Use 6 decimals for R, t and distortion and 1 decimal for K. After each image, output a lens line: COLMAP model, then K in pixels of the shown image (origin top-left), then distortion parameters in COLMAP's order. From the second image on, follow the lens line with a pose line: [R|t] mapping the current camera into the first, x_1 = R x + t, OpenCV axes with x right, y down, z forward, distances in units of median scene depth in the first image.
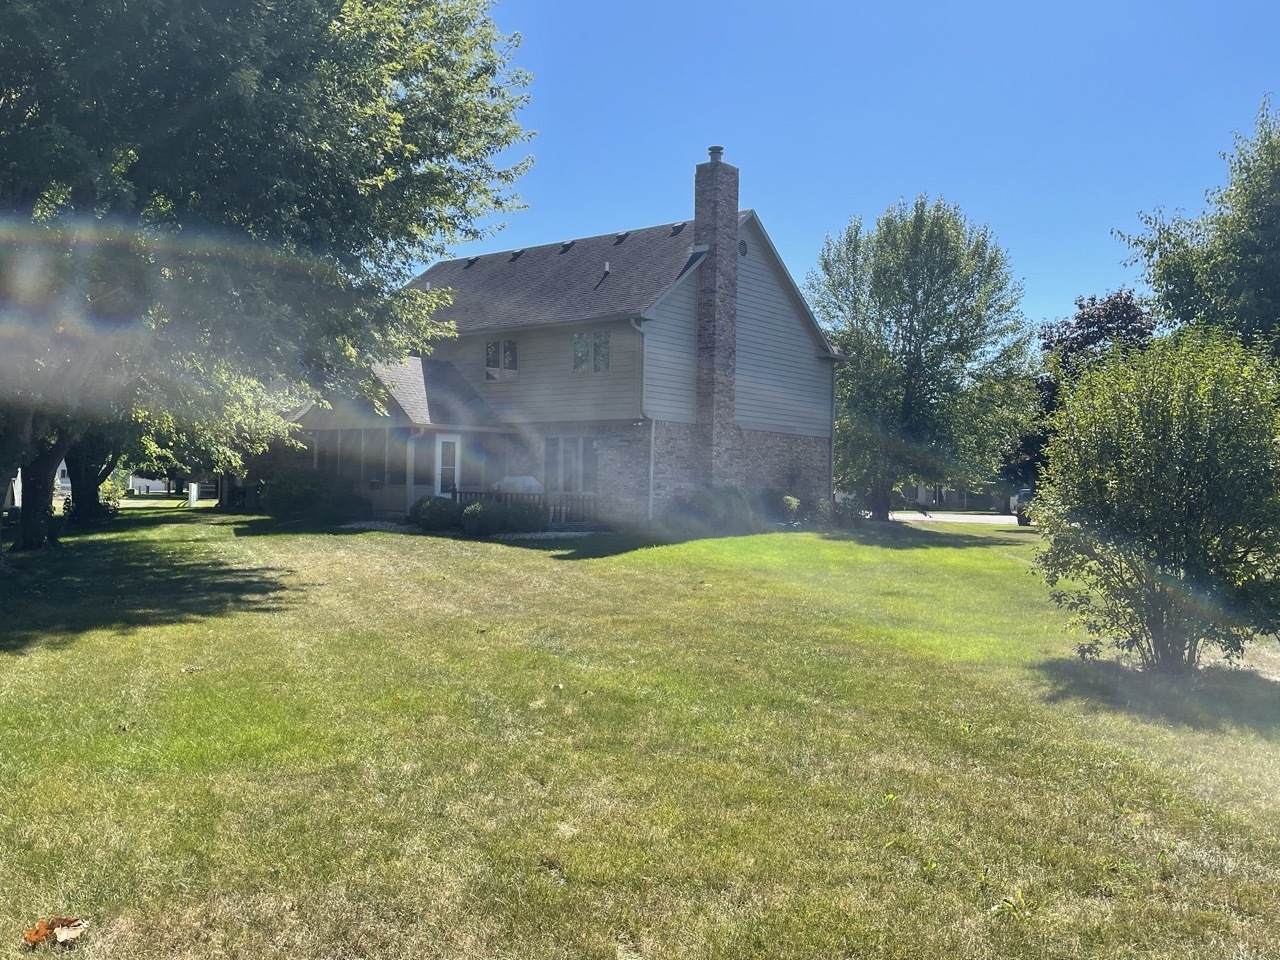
lens RADIAL K [[1147.5, 0, 641.3], [0, 1147.5, 485.0], [0, 0, 1]] dist [0.129404, -0.195336]
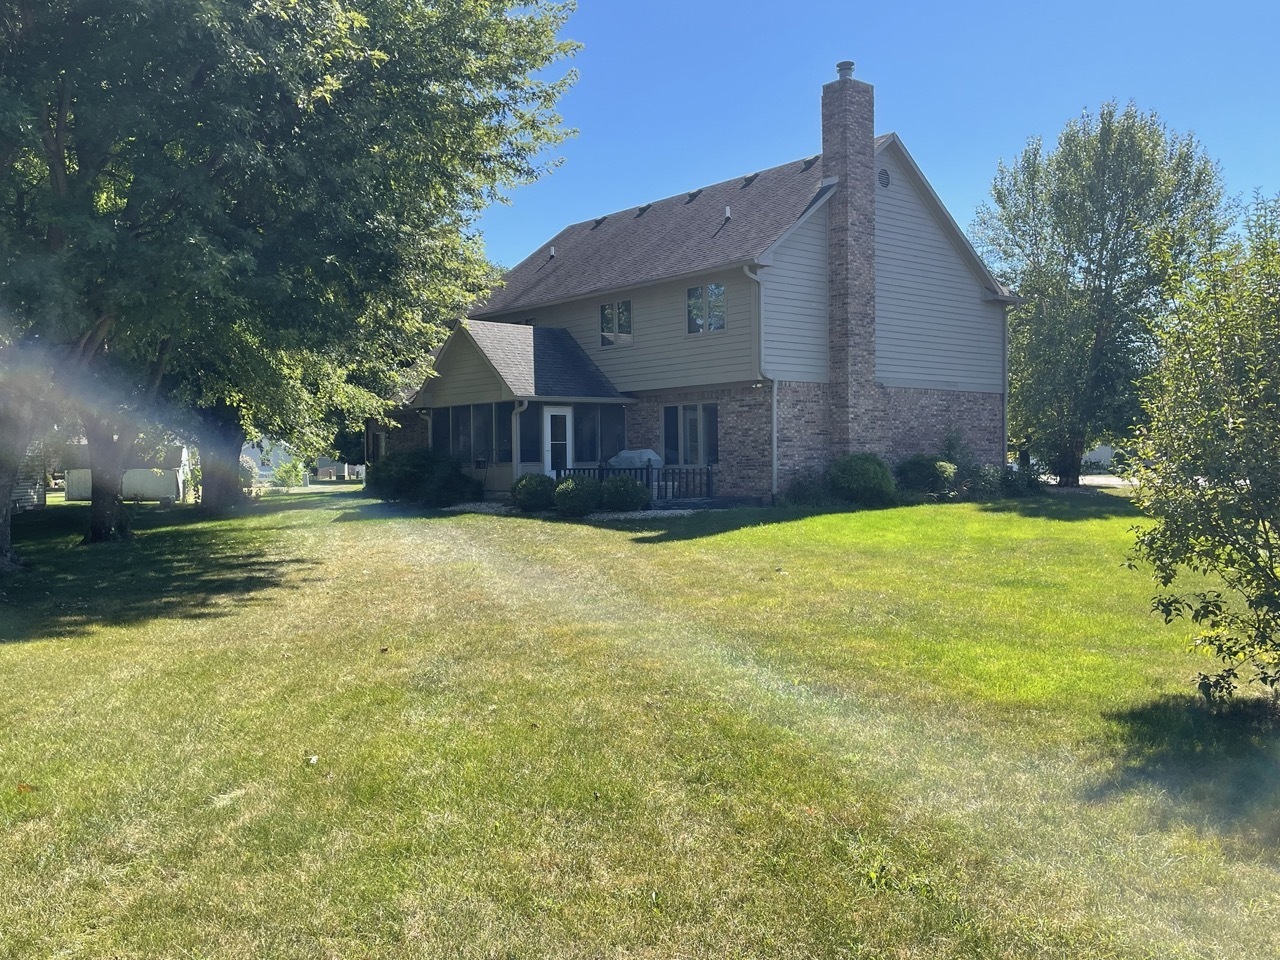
lens RADIAL K [[1147.5, 0, 641.3], [0, 1147.5, 485.0], [0, 0, 1]] dist [0.129404, -0.195336]
pose [[0.982640, -0.027431, -0.183481, 0.065994], [0.031561, 0.999309, 0.019628, 0.002878], [0.182816, -0.025078, 0.982827, 0.105754]]
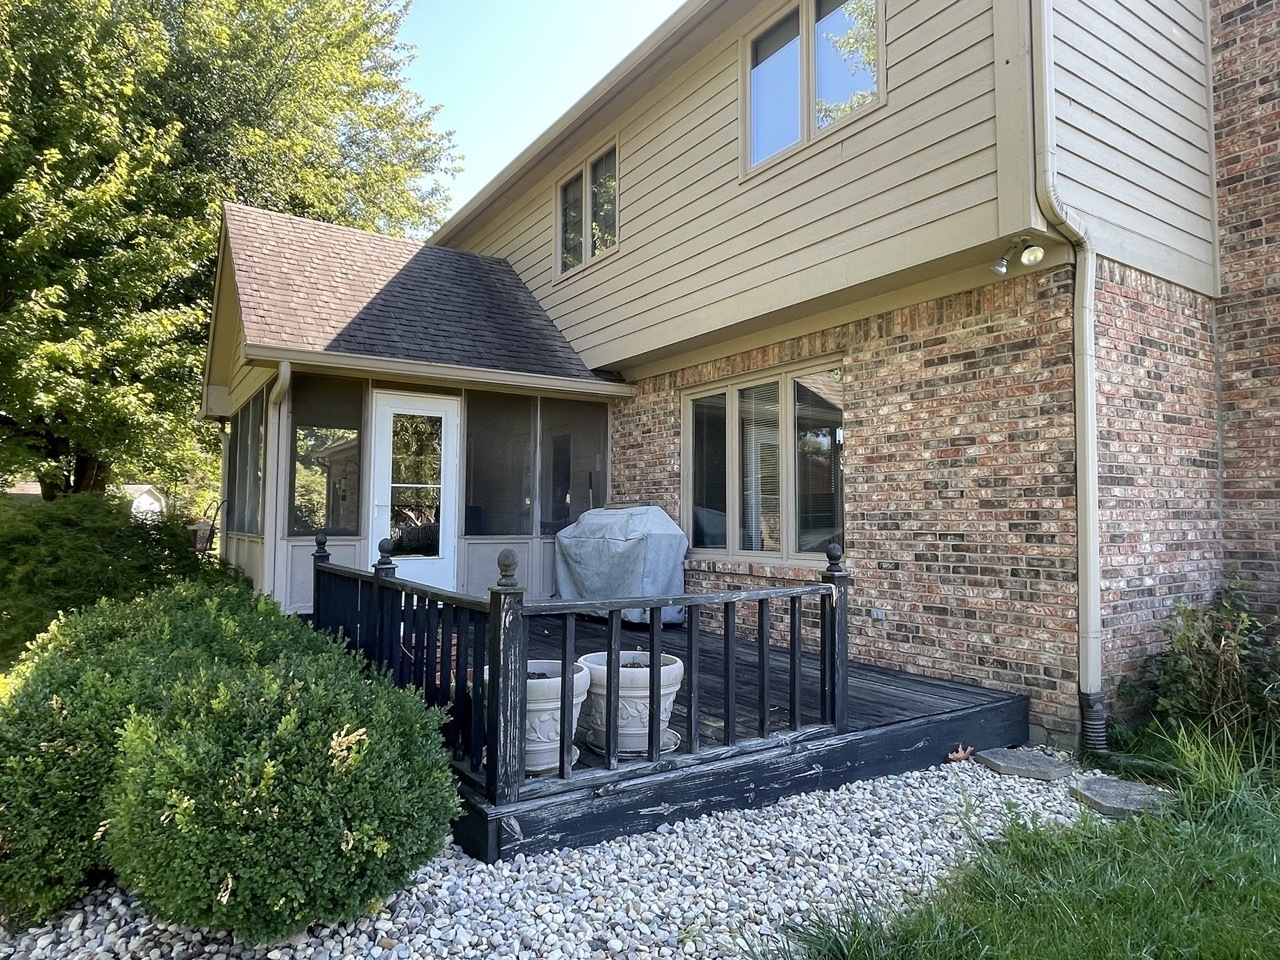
lens RADIAL K [[785.2, 0, 640.0], [0, 785.2, 480.0], [0, 0, 1]] dist [-0.000065, -0.000065]
pose [[0.953033, -0.029735, -0.301403, -0.027124], [0.014691, 0.998536, -0.052060, -0.003406], [0.302510, 0.045187, 0.952075, 0.788758]]
